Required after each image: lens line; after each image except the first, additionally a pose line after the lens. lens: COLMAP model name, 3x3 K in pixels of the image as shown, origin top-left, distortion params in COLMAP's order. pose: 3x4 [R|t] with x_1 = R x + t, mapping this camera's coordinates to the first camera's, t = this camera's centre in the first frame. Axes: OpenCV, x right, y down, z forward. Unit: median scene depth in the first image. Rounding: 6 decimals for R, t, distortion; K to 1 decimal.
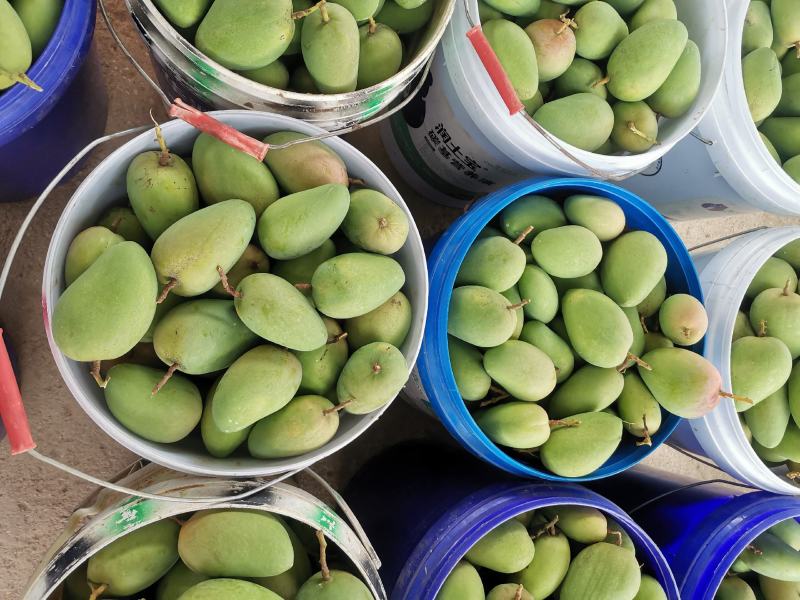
lens RADIAL K [[647.6, 0, 397.5], [0, 647.6, 302.7], [0, 0, 1]] dist [0.101289, -0.114160]
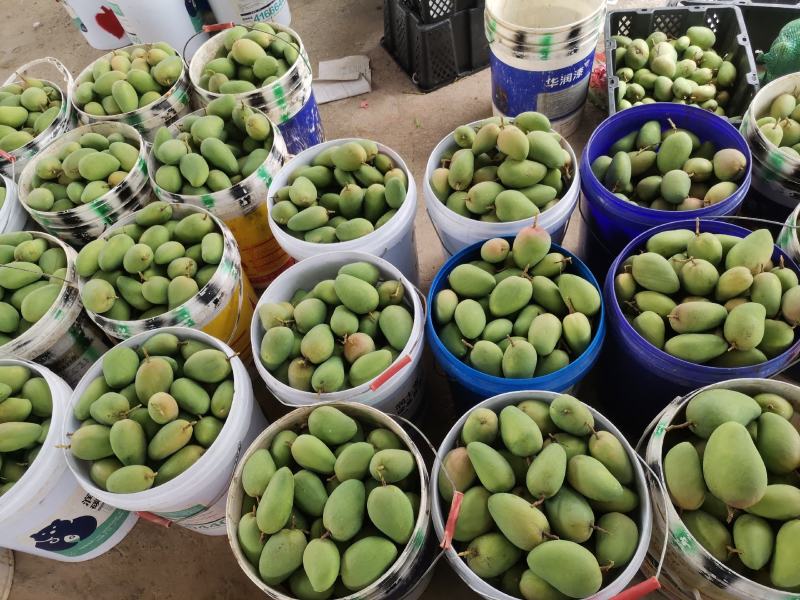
lens RADIAL K [[647.6, 0, 397.5], [0, 647.6, 302.7], [0, 0, 1]] dist [0.101289, -0.114160]
pose [[-0.145381, -0.956221, 0.253982, -0.117162], [0.987712, -0.155155, -0.018772, -0.243160], [0.057357, 0.248132, 0.967027, -0.731657]]
